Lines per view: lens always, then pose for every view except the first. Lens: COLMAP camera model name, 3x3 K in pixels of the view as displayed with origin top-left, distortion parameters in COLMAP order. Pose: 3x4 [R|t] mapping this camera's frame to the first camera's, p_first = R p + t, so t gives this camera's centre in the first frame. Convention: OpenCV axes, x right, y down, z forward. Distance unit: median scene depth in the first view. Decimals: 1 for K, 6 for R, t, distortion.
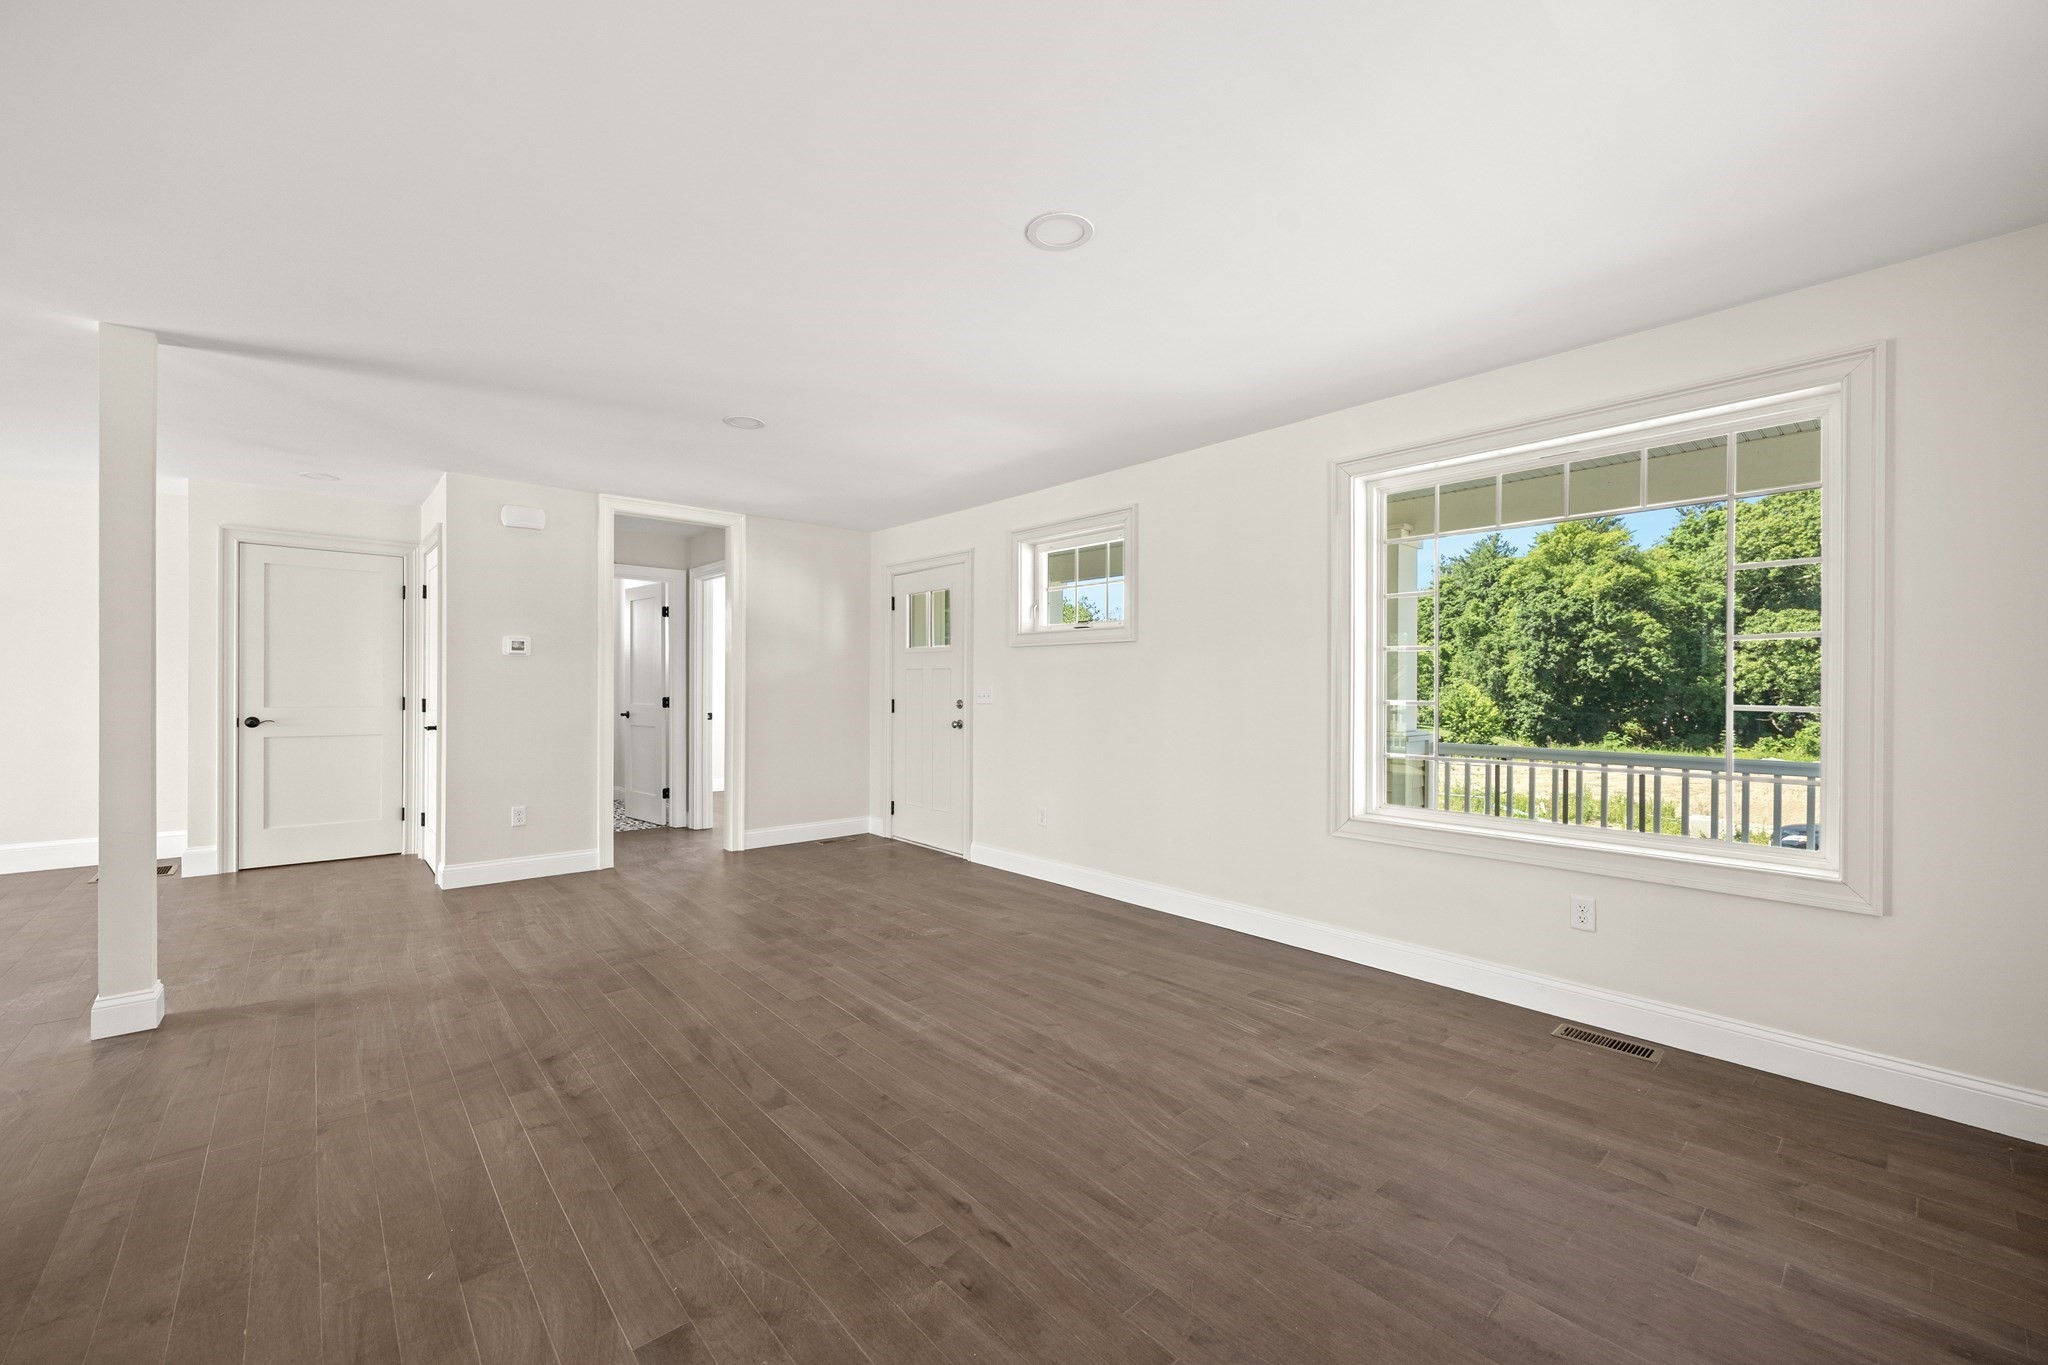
lens RADIAL K [[794.4, 0, 1020.9], [0, 794.4, 674.8], [0, 0, 1]] dist [-0.002375, -0.000221]
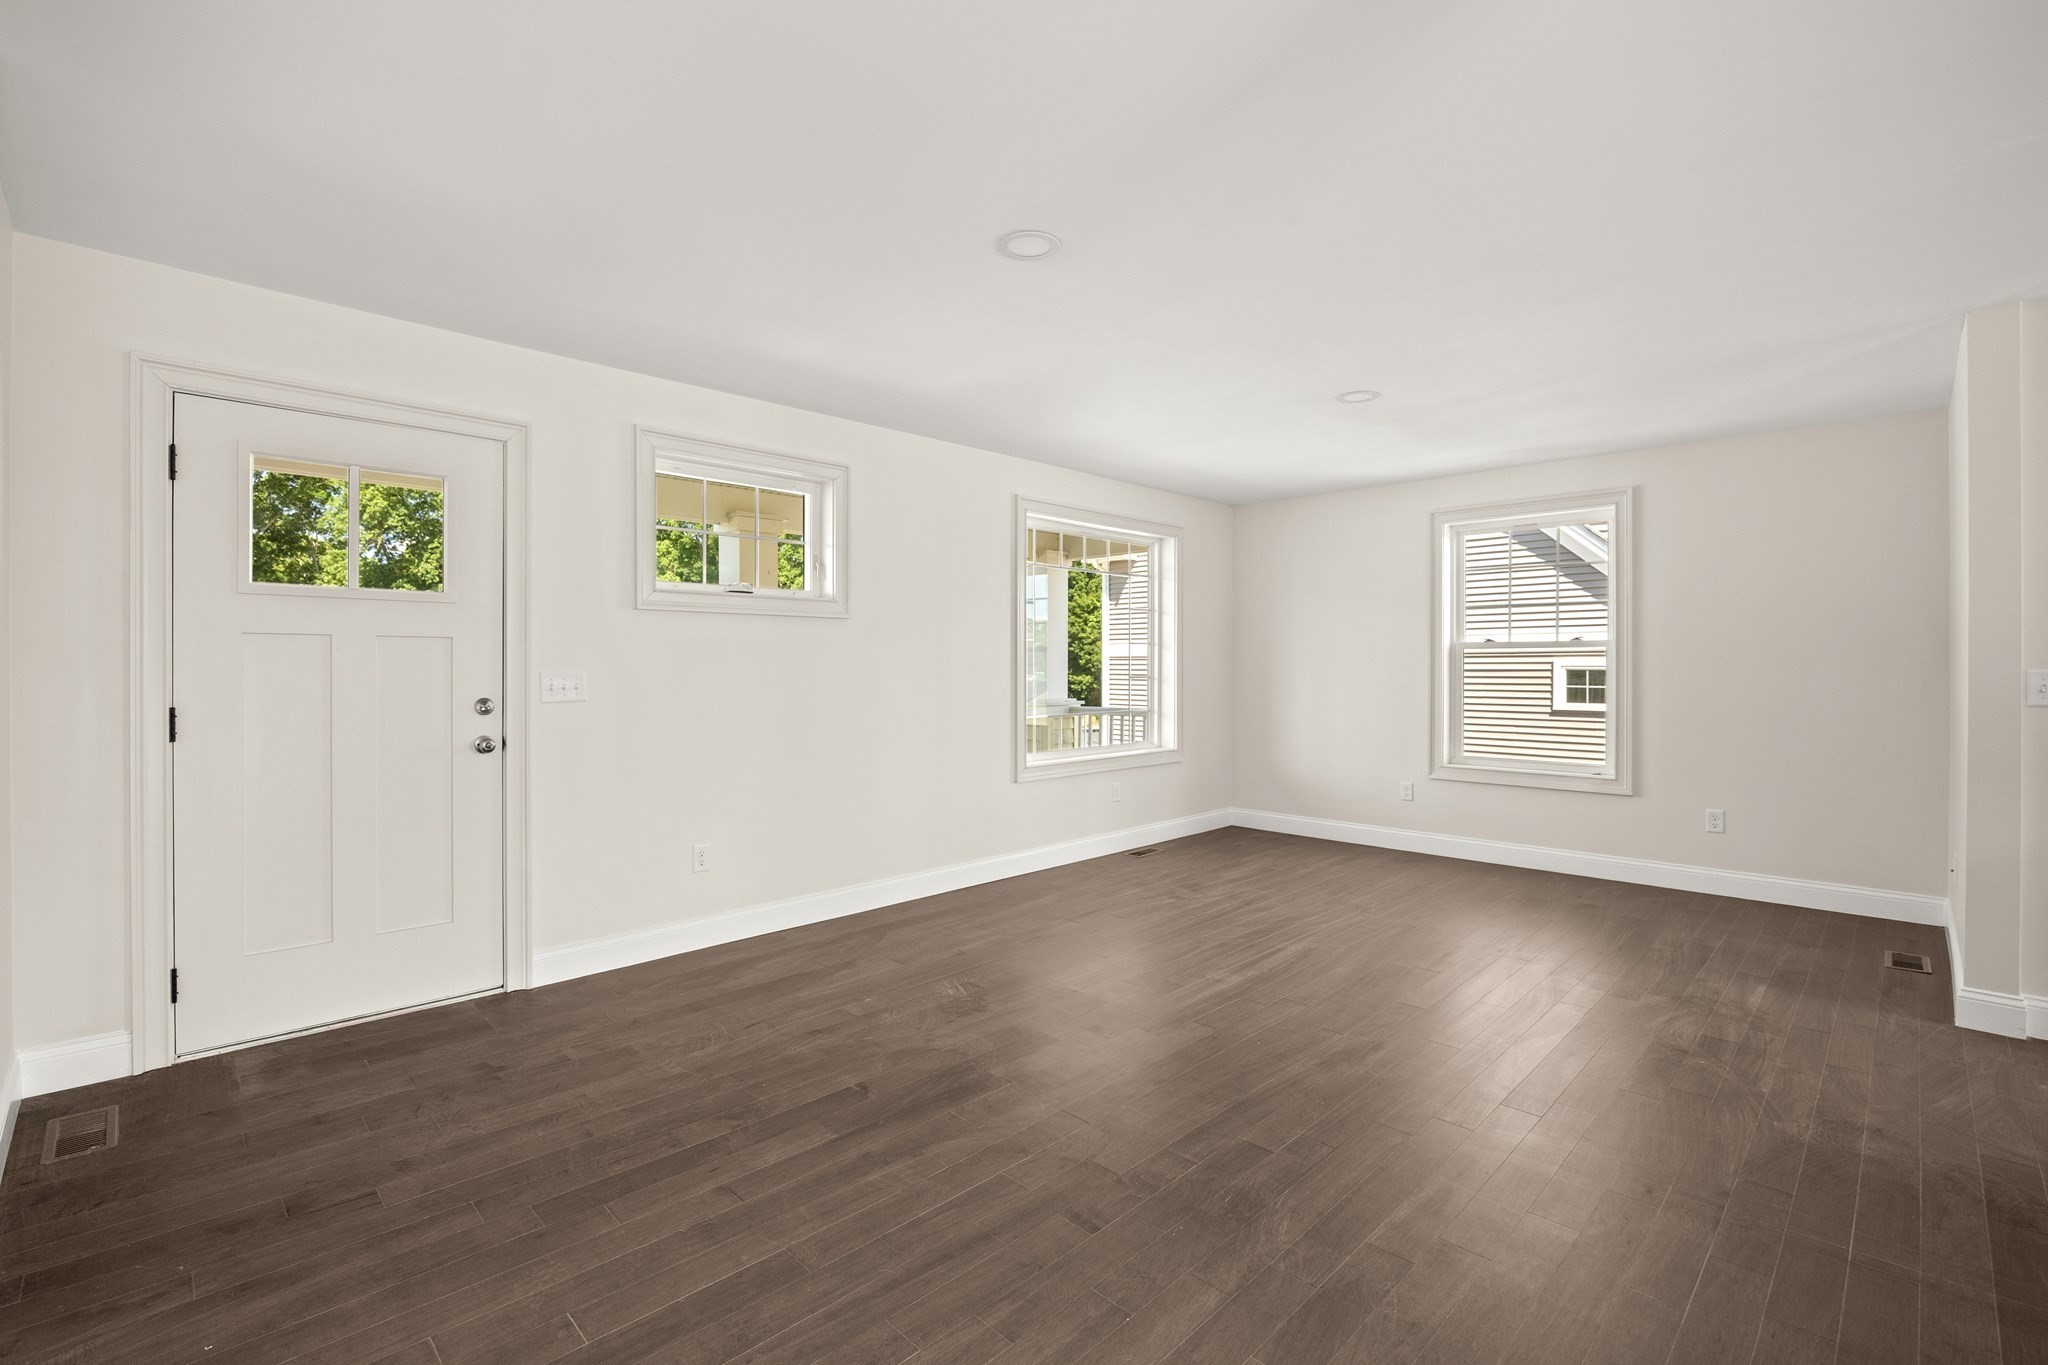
lens RADIAL K [[901.0, 0, 990.8], [0, 901.0, 671.8], [0, 0, 1]] dist [-0.012215, -0.000001]
pose [[-0.027991, -0.011010, 0.999548, -0.792649], [-0.010792, 0.999884, 0.010711, 0.003761], [-0.999550, -0.010487, -0.028106, 0.800021]]
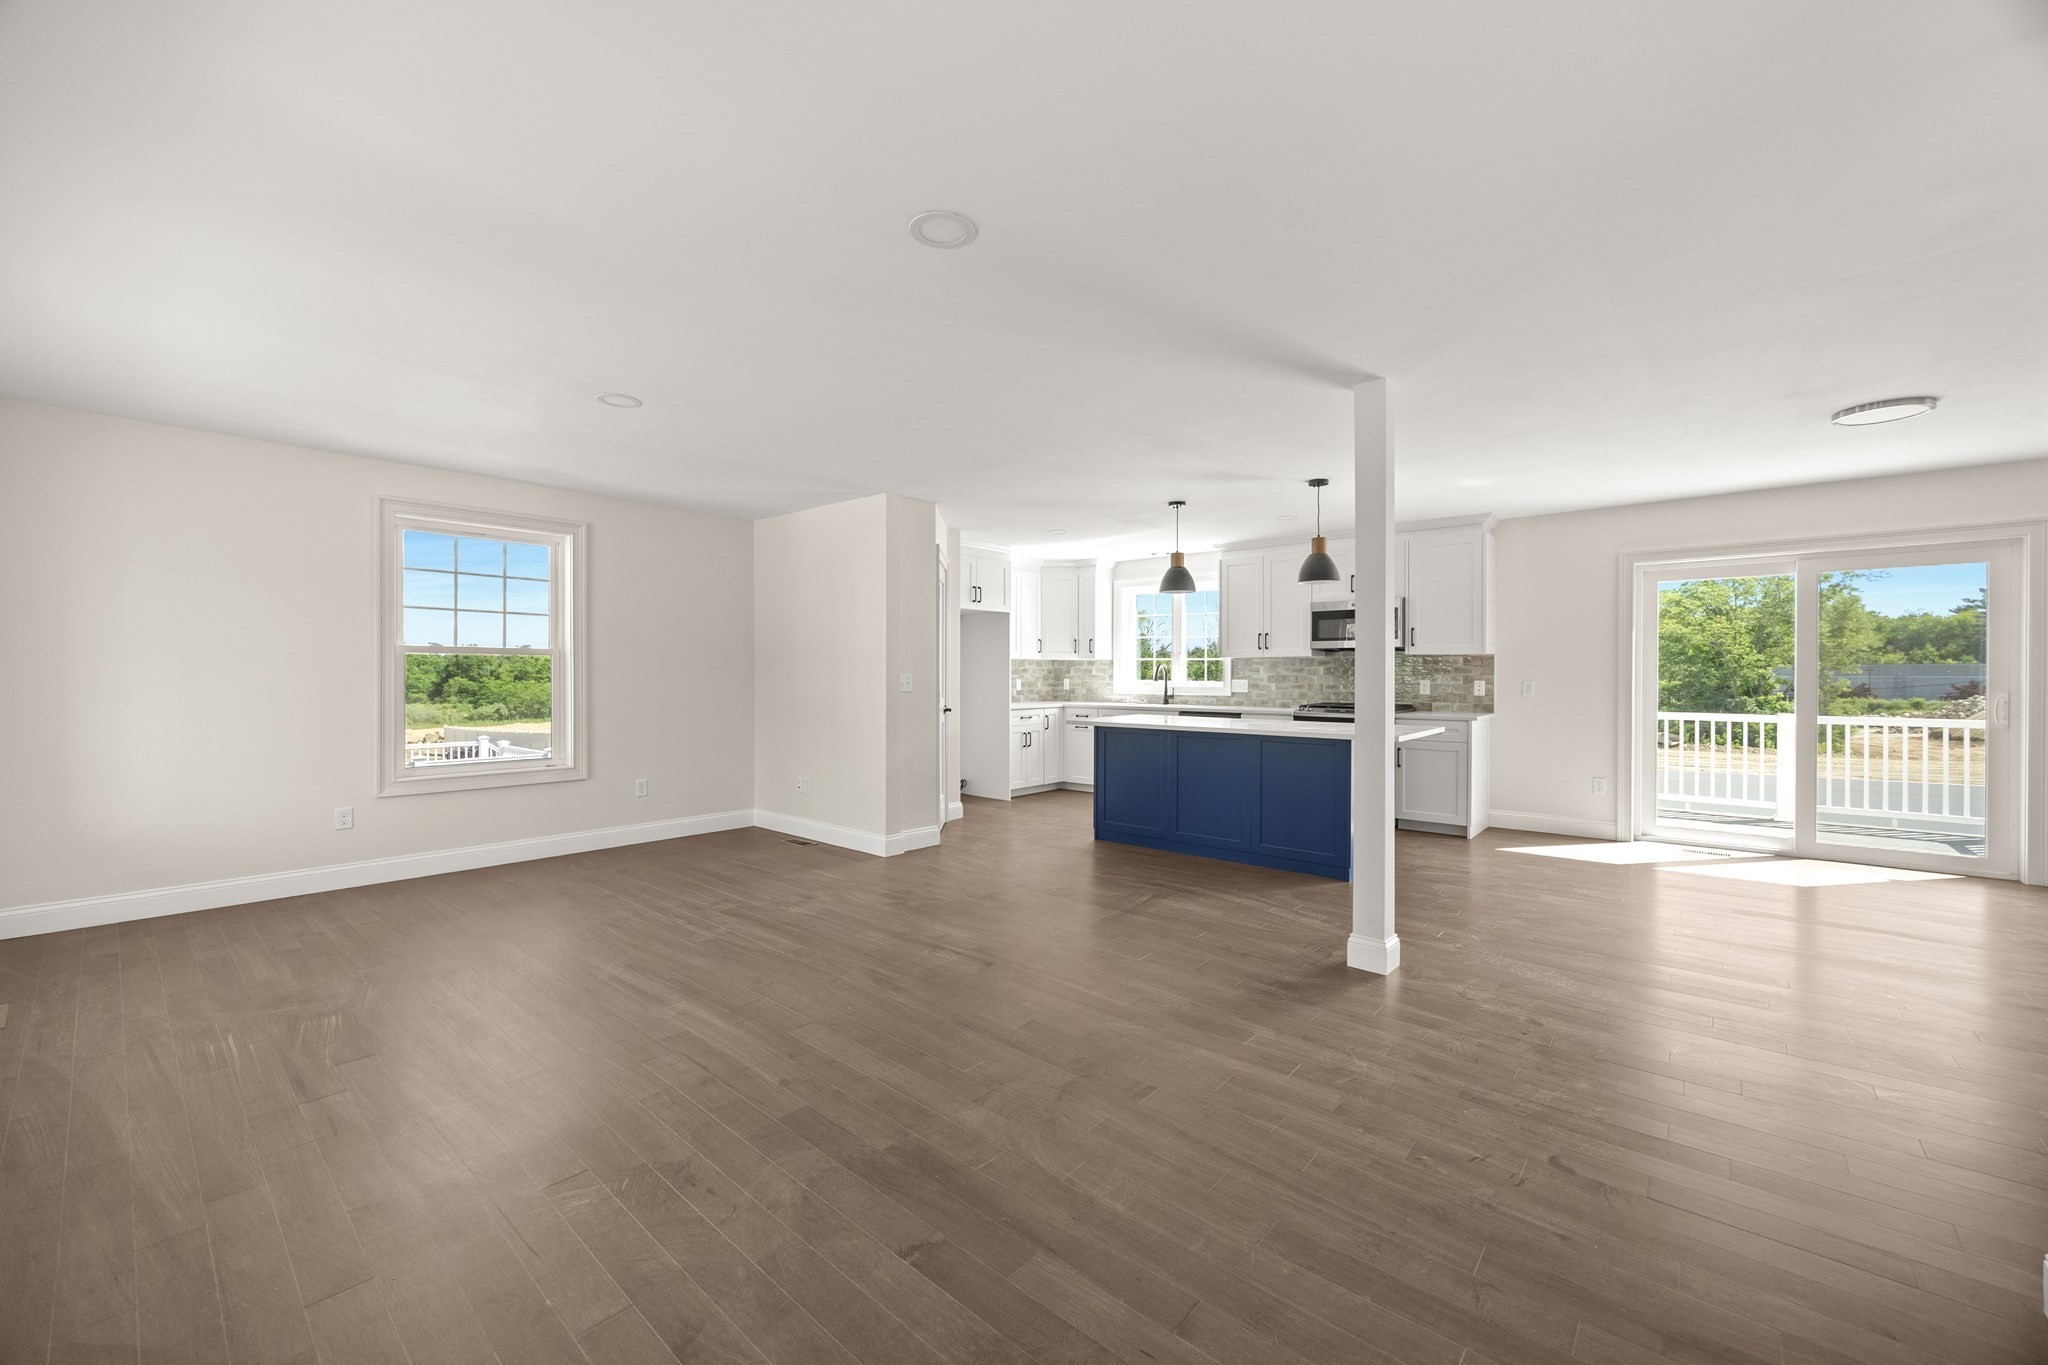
lens RADIAL K [[806.5, 0, 1027.0], [0, 806.5, 677.8], [0, 0, 1]] dist [0.000045, 0.000011]
pose [[-0.991545, -0.008228, -0.129502, -0.252249], [-0.007409, 0.999949, -0.006805, 0.011787], [0.129552, -0.005788, -0.991556, 1.219553]]
